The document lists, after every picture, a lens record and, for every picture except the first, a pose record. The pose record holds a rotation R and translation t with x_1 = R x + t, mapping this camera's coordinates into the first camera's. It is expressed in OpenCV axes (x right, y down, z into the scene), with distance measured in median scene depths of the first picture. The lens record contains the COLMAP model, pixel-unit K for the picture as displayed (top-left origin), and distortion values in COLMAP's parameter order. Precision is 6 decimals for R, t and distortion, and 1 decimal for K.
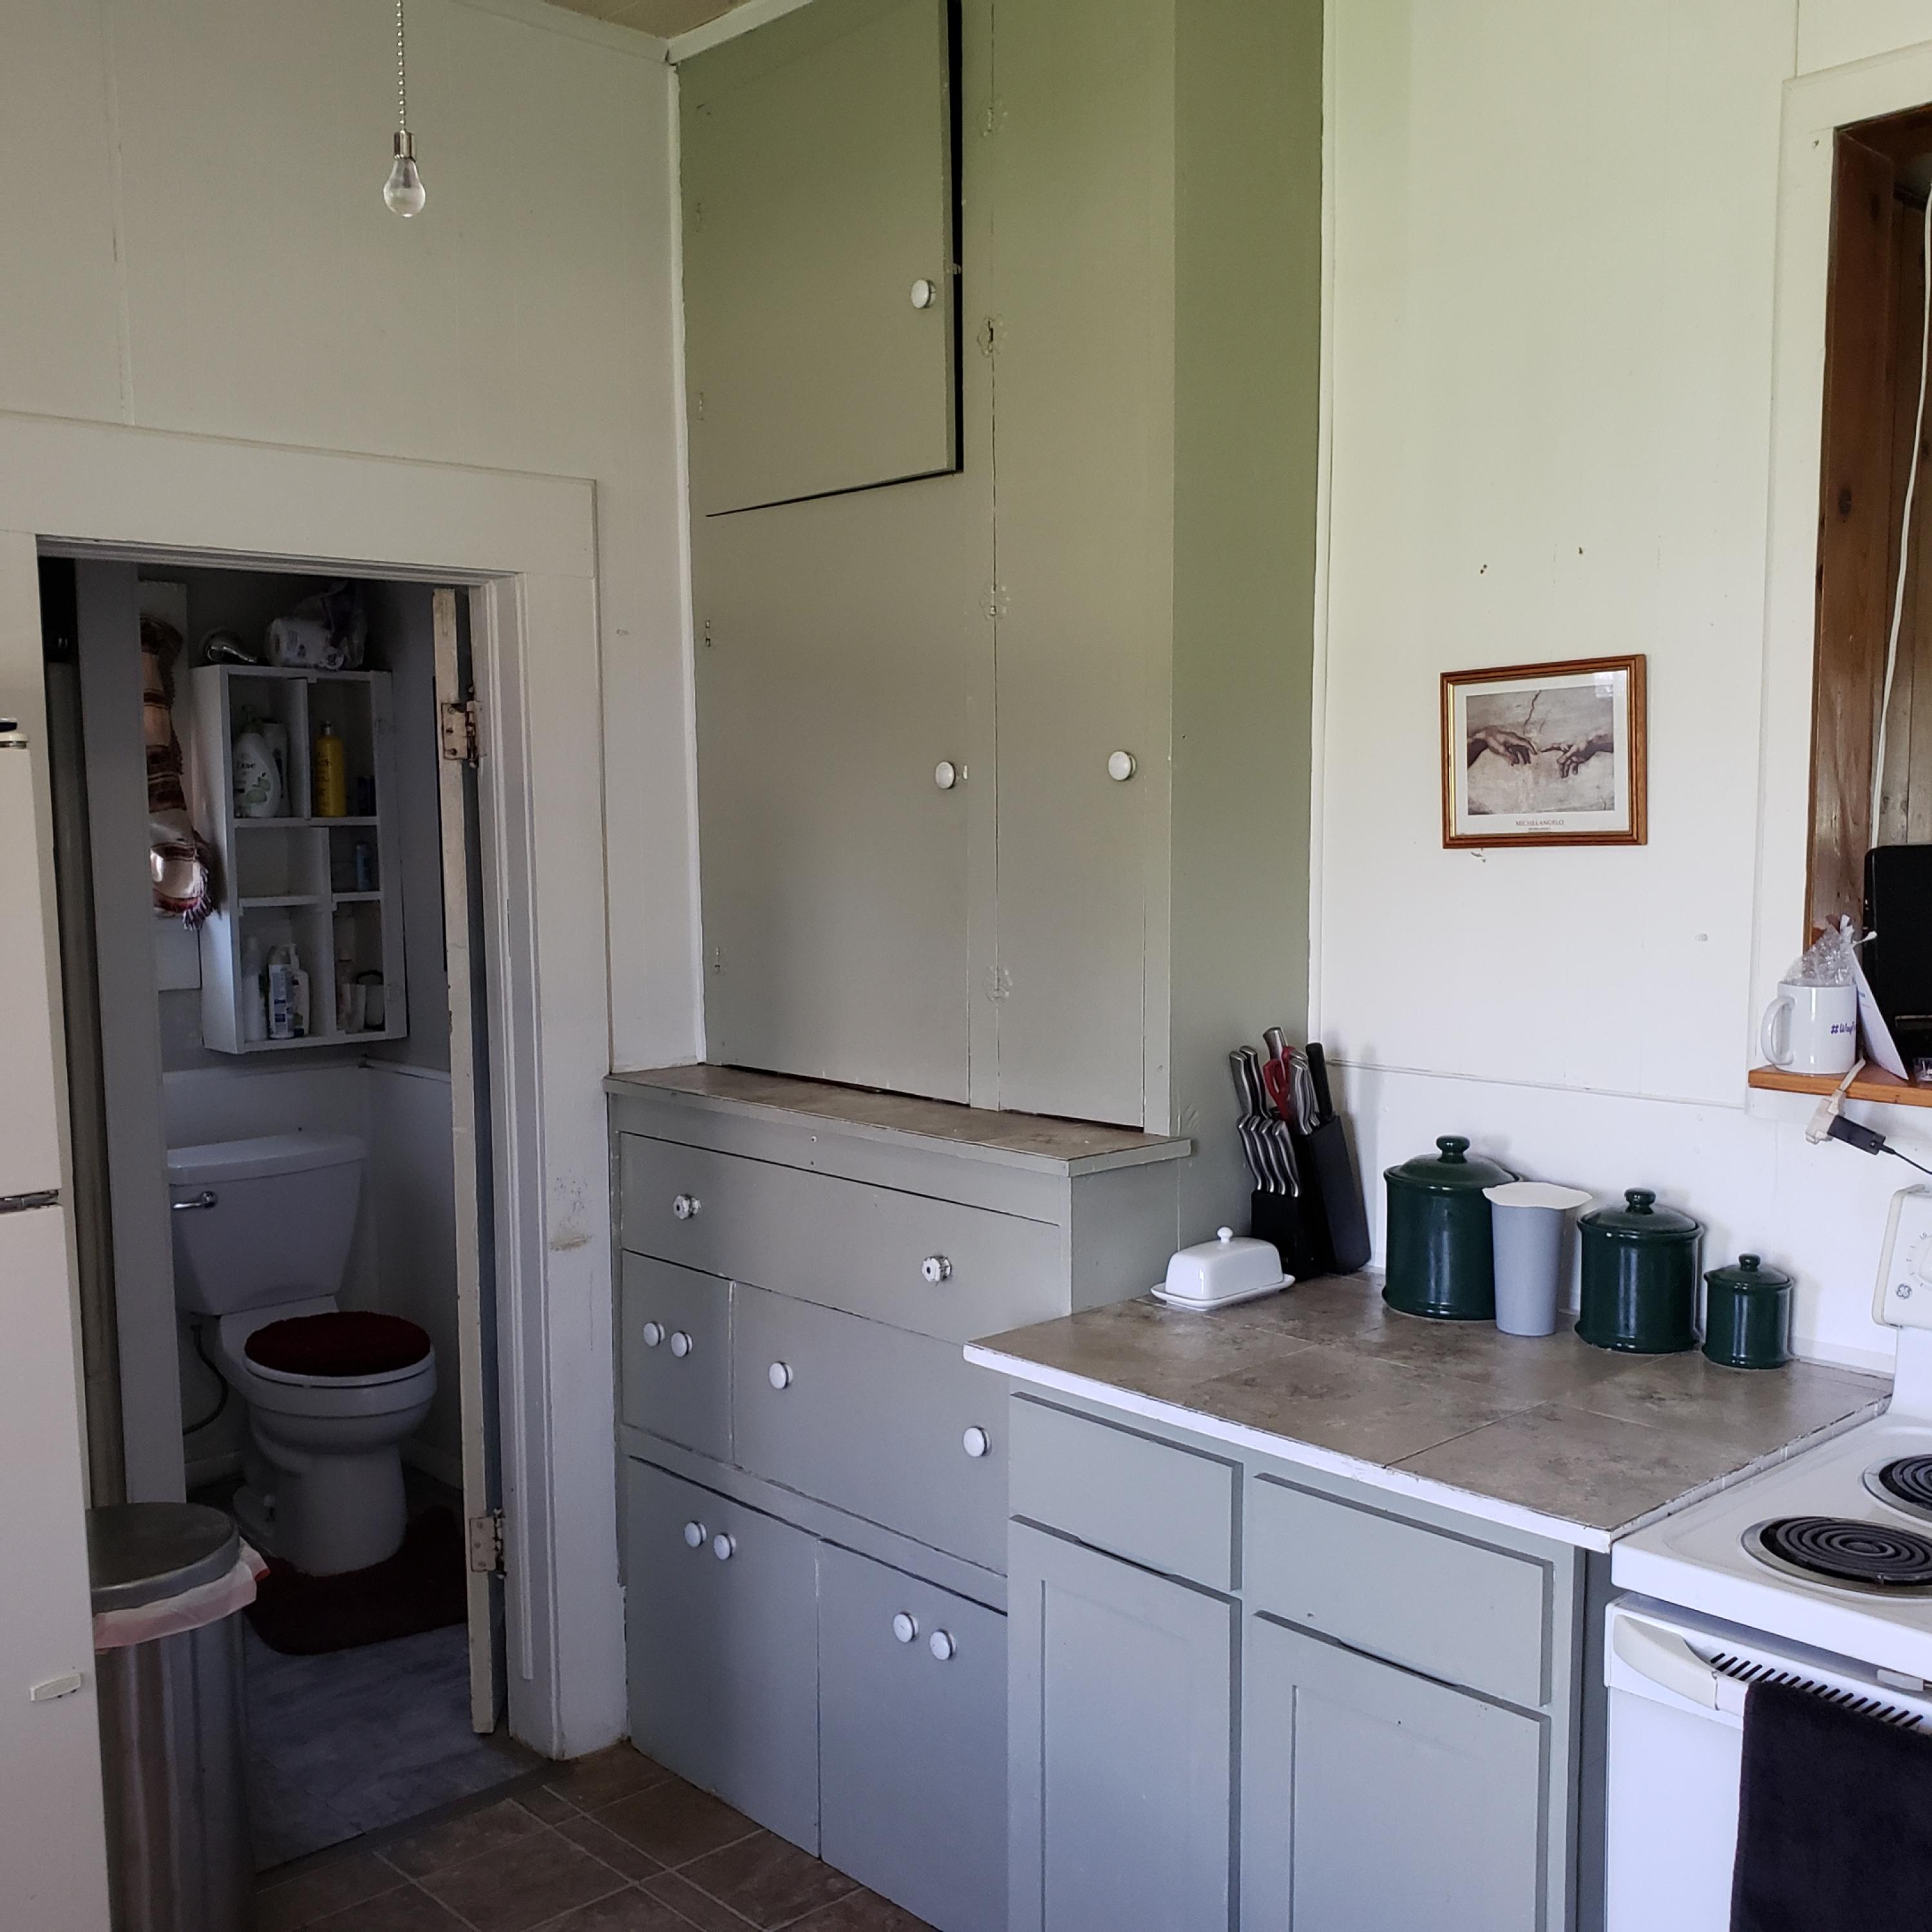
lens RADIAL K [[2006.9, 0, 963.7], [0, 2006.9, 993.4], [0, 0, 1]] dist [0.062916, -0.151370]
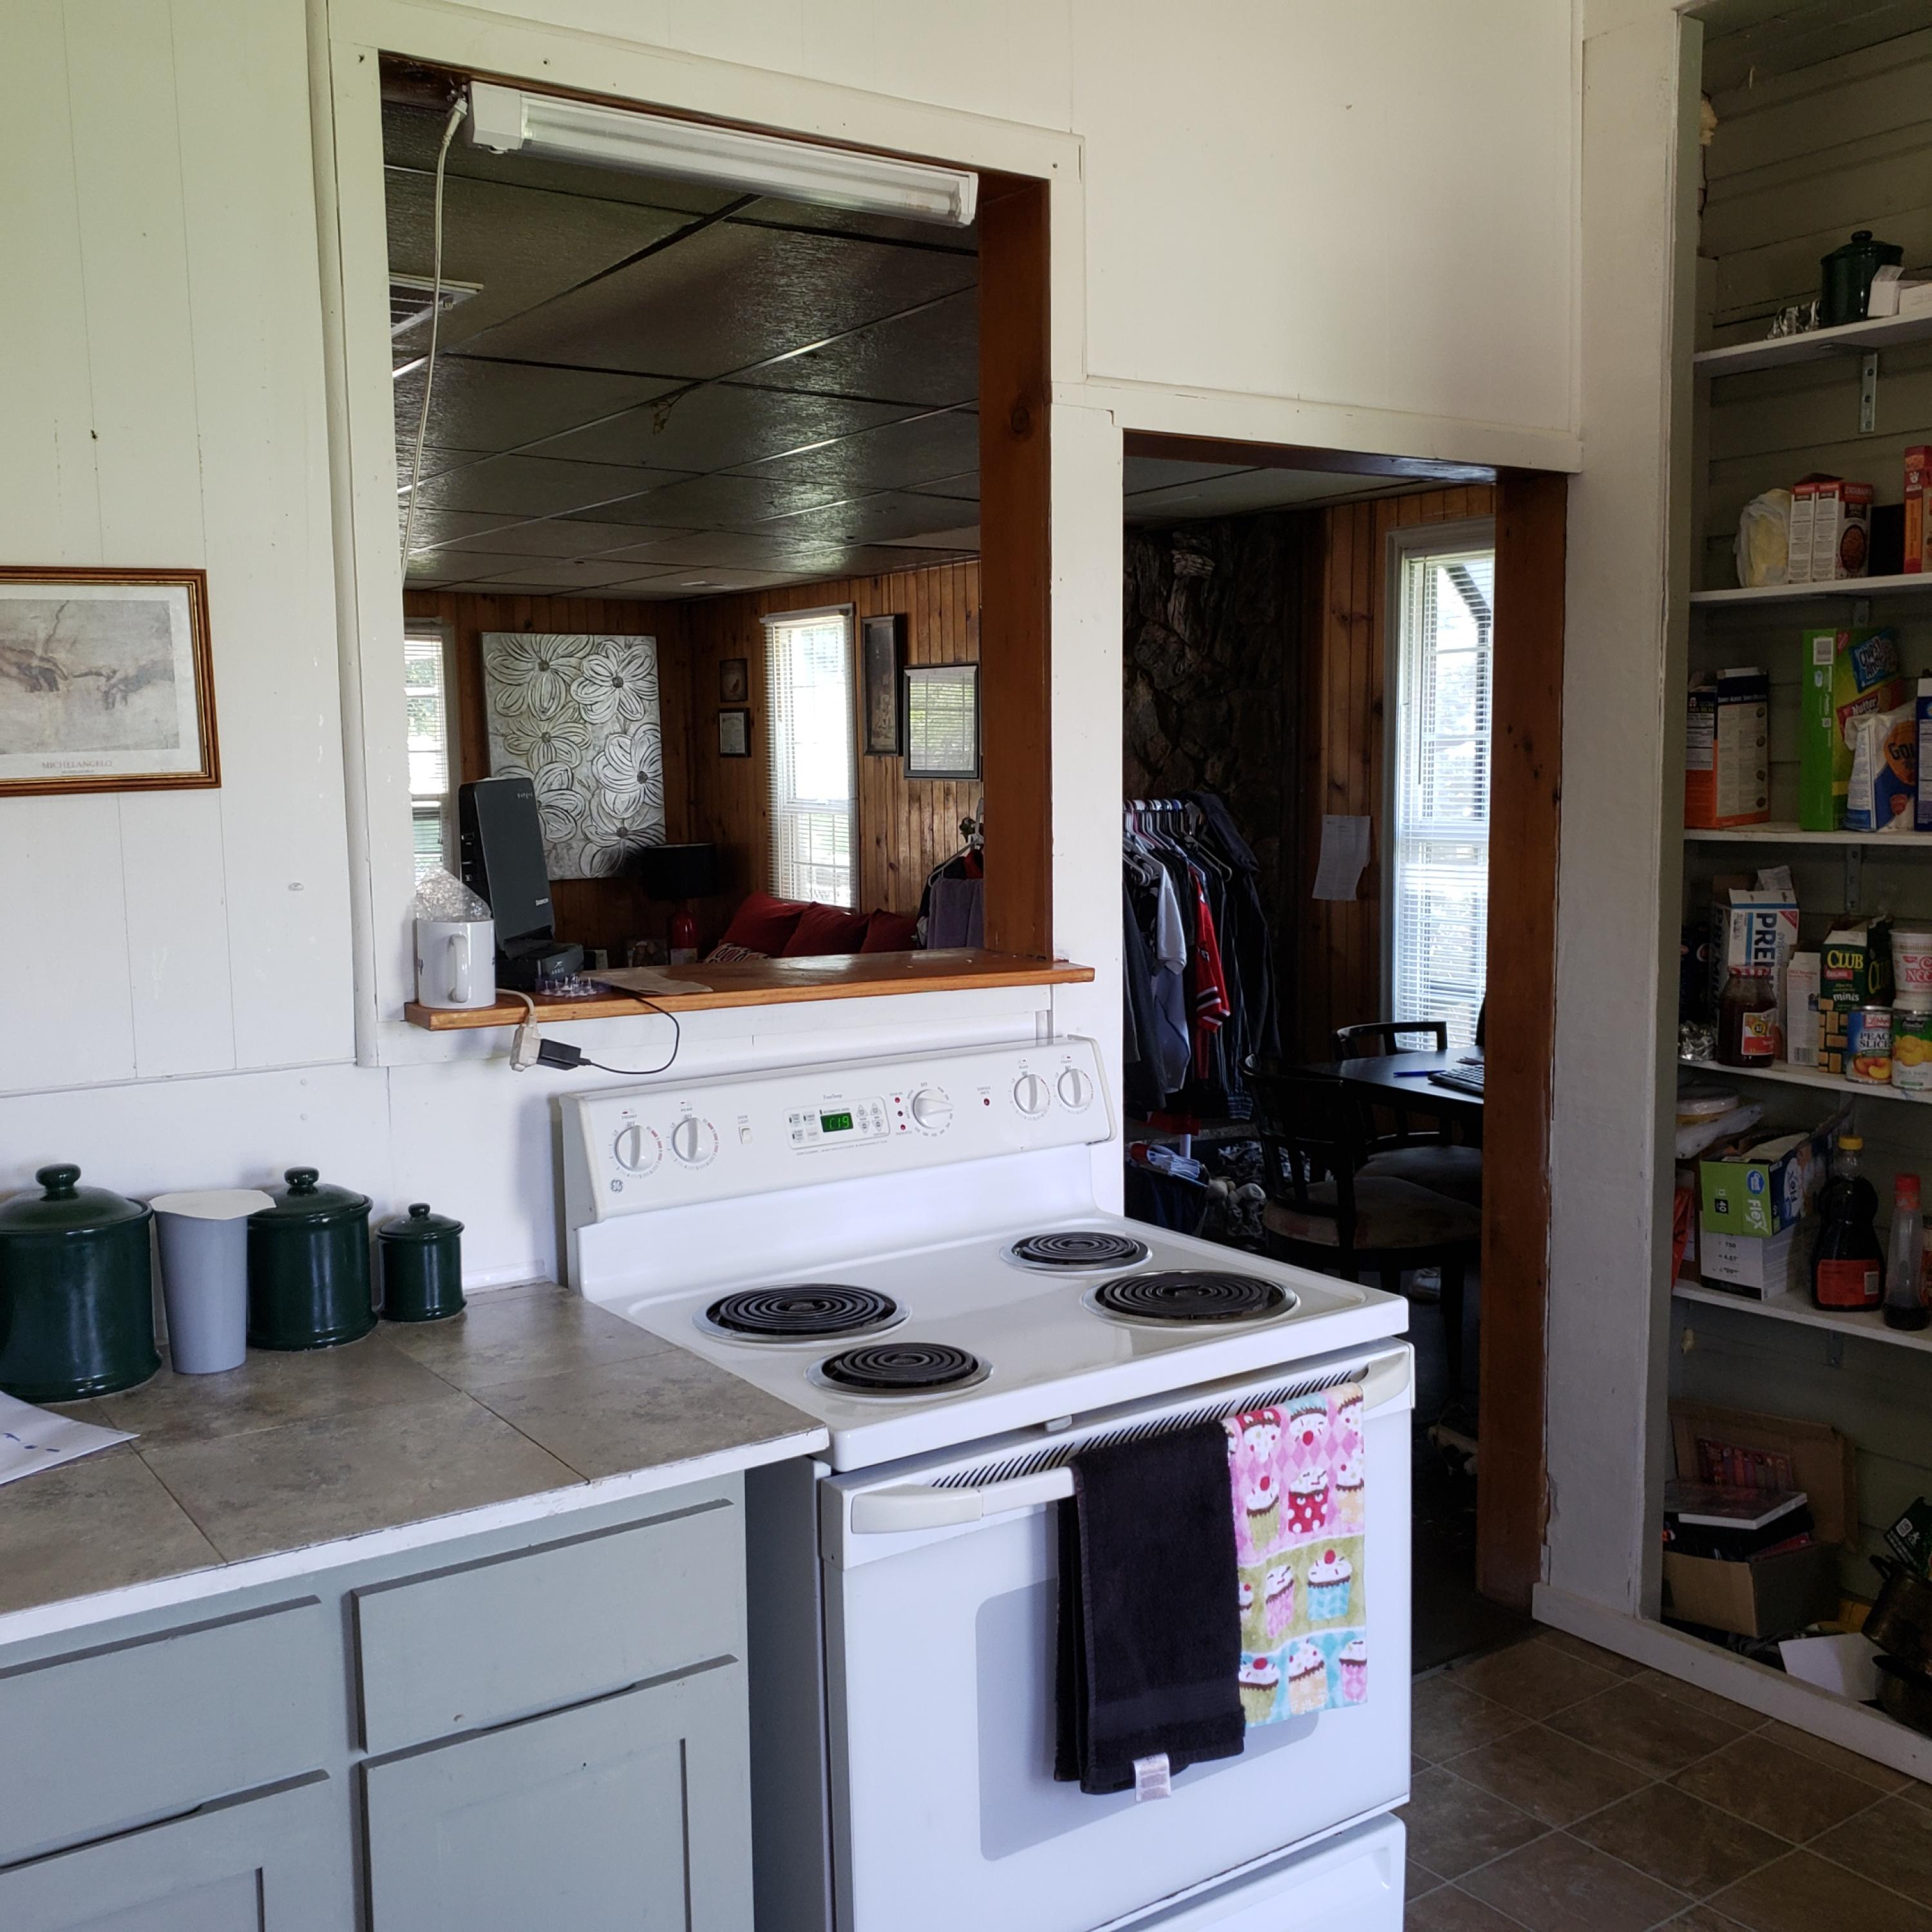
lens RADIAL K [[2006.9, 0, 963.7], [0, 2006.9, 993.4], [0, 0, 1]] dist [0.062916, -0.151370]
pose [[0.130752, -0.111213, 0.985158, -0.499756], [0.101248, 0.989991, 0.098321, -0.038621], [-0.986232, 0.086889, 0.140703, 0.562935]]
